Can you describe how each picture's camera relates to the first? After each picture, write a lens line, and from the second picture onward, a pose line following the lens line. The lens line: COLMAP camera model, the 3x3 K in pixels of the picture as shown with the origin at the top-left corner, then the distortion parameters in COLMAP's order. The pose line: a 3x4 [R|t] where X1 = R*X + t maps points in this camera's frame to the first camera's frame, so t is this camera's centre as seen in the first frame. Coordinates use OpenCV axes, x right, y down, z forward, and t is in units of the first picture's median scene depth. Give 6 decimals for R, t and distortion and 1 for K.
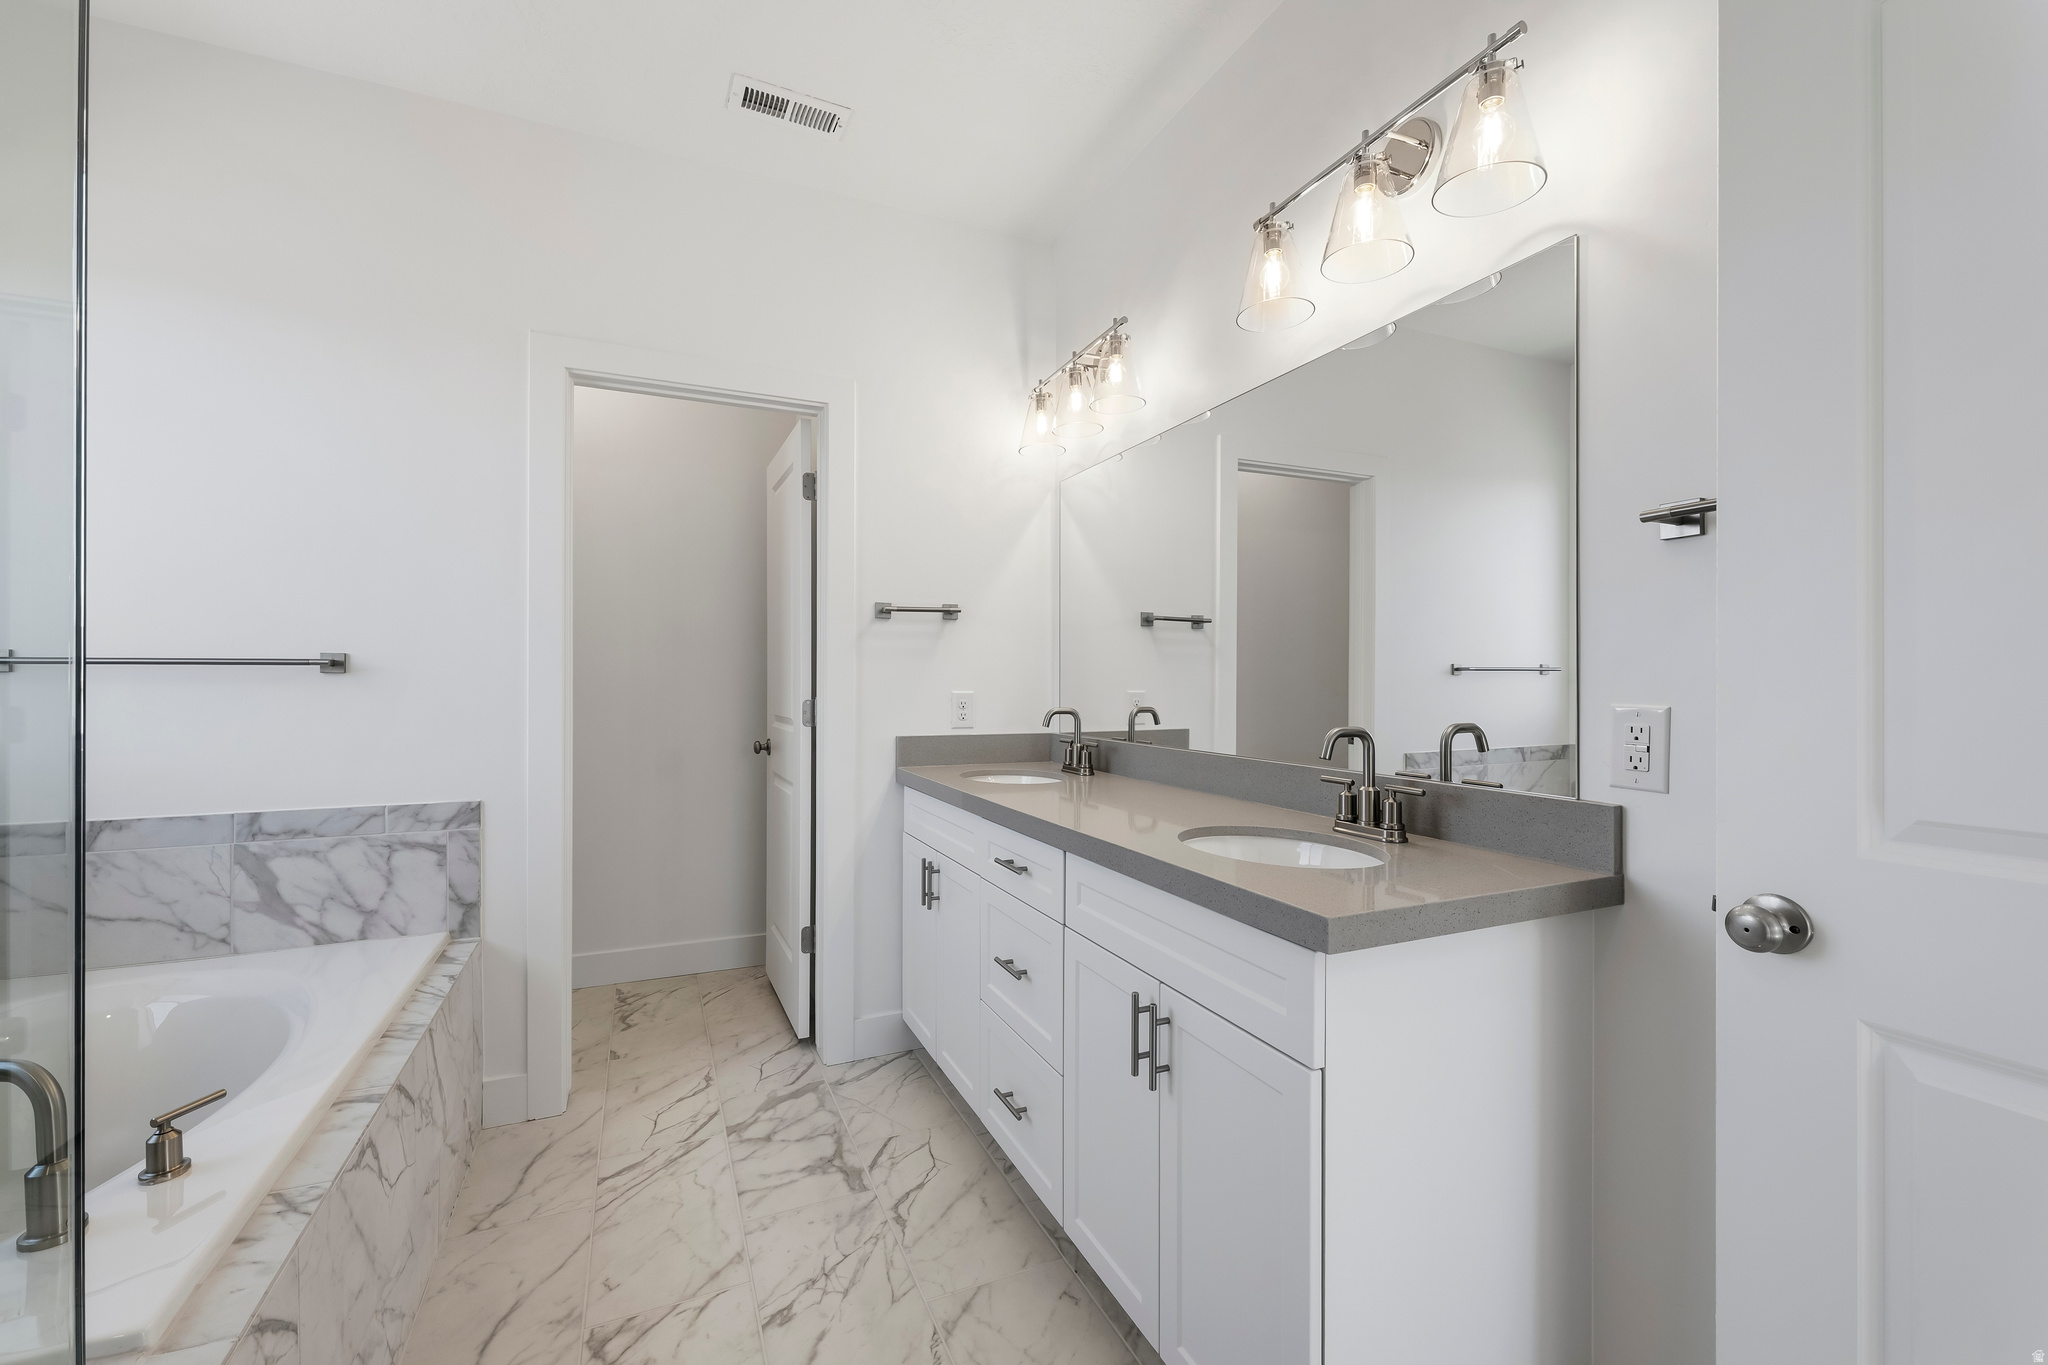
lens RADIAL K [[837.2, 0, 1020.9], [0, 837.2, 679.9], [0, 0, 1]] dist [0.000387, 0.001151]
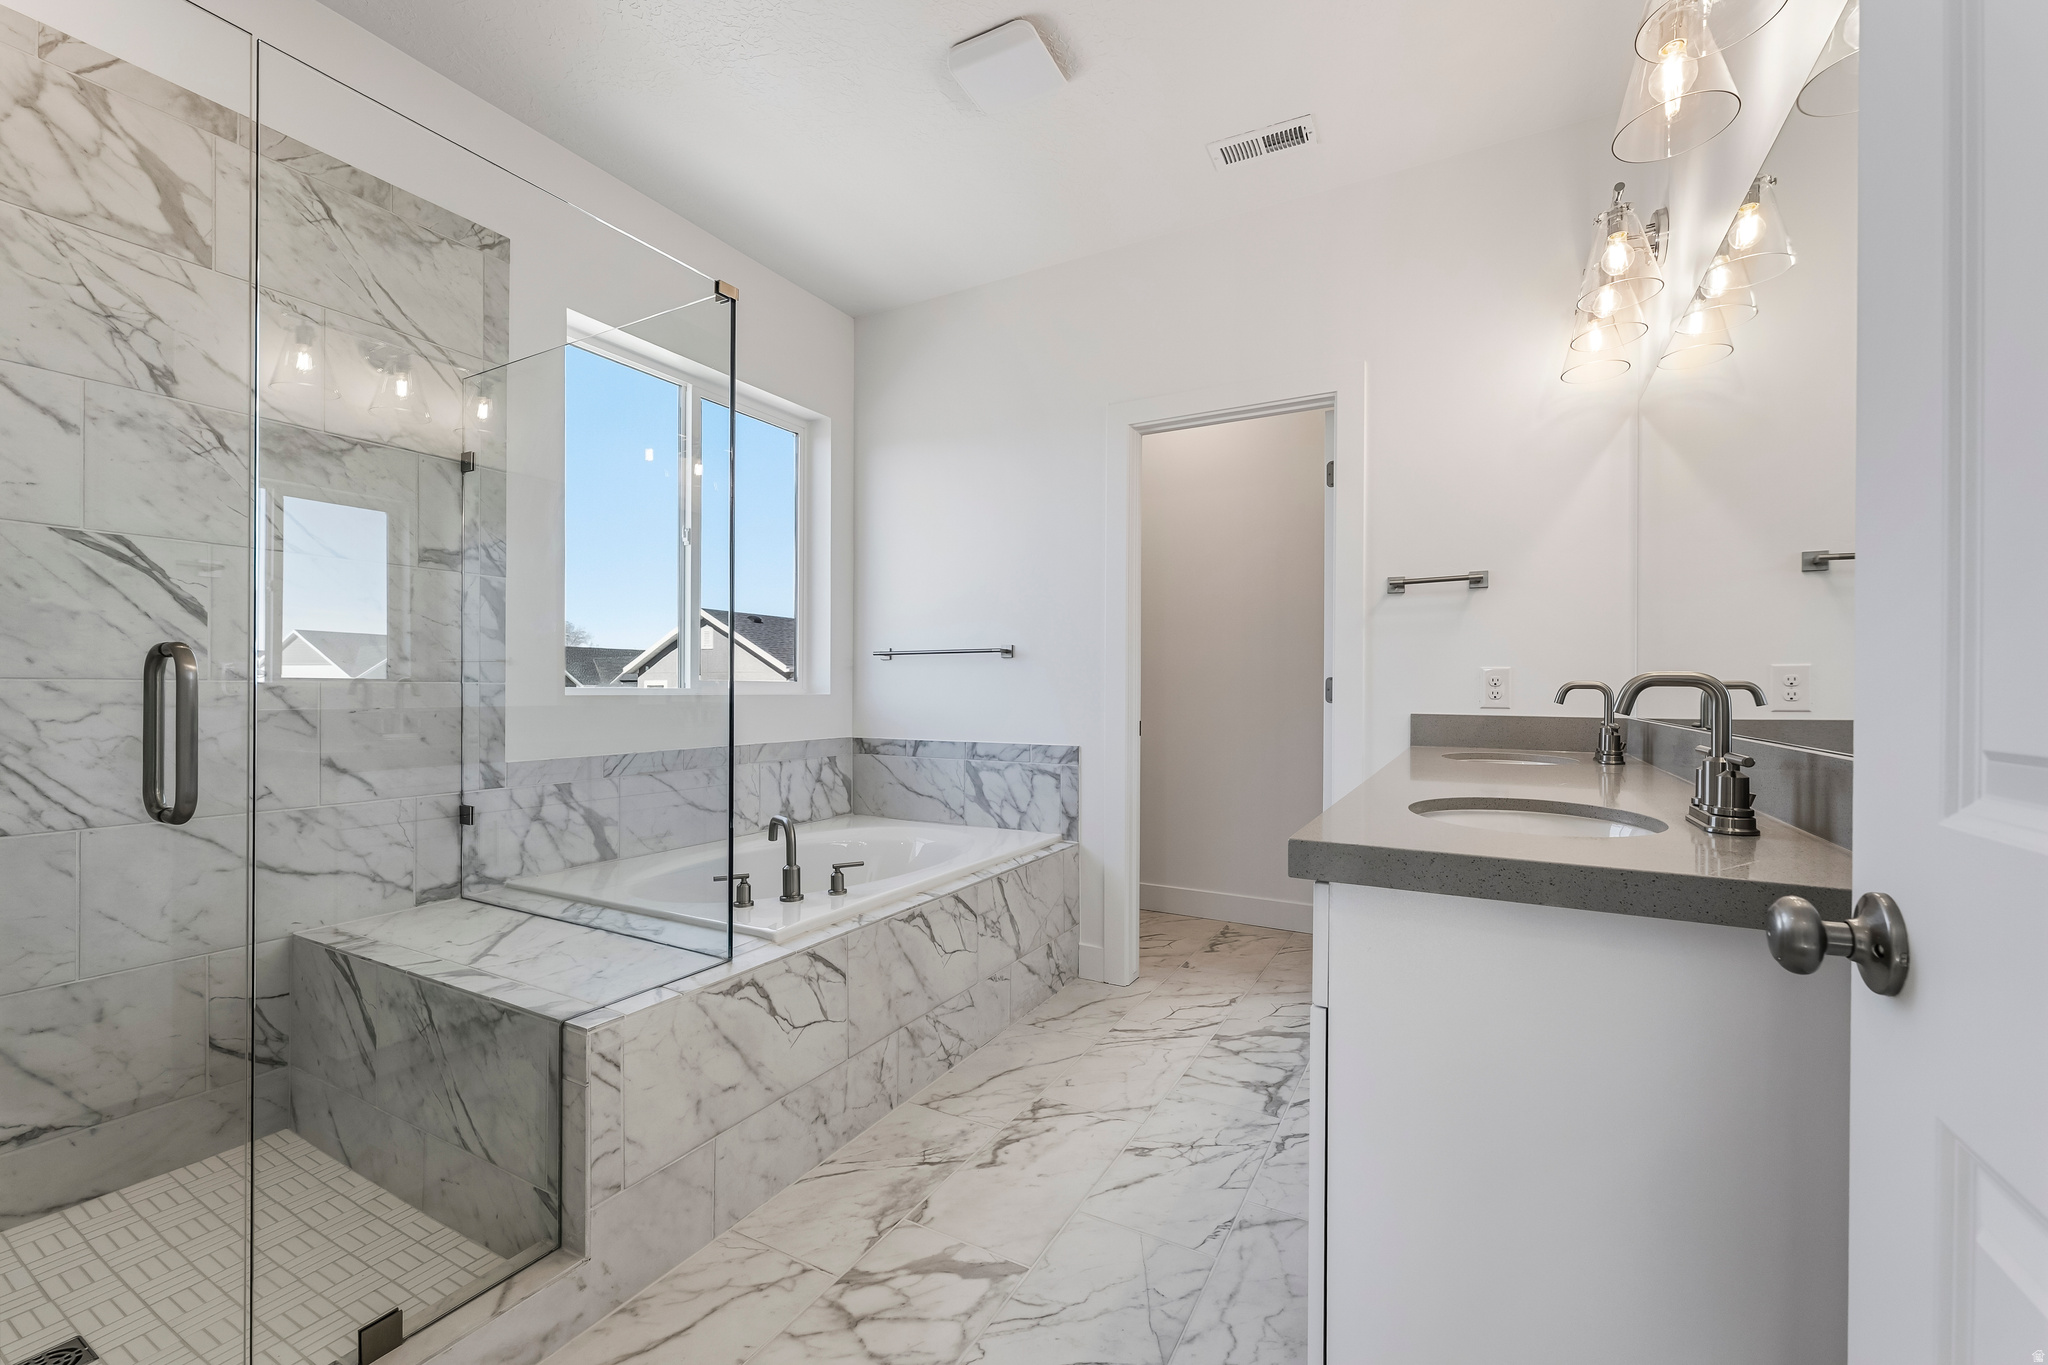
lens RADIAL K [[837.2, 0, 1023.8], [0, 837.2, 688.8], [0, 0, 1]] dist [0.000387, 0.001151]
pose [[0.599612, -0.000326, -0.800291, 0.454860], [-0.002021, 0.999996, -0.001922, 0.052852], [0.800288, 0.002770, 0.599609, 0.079004]]
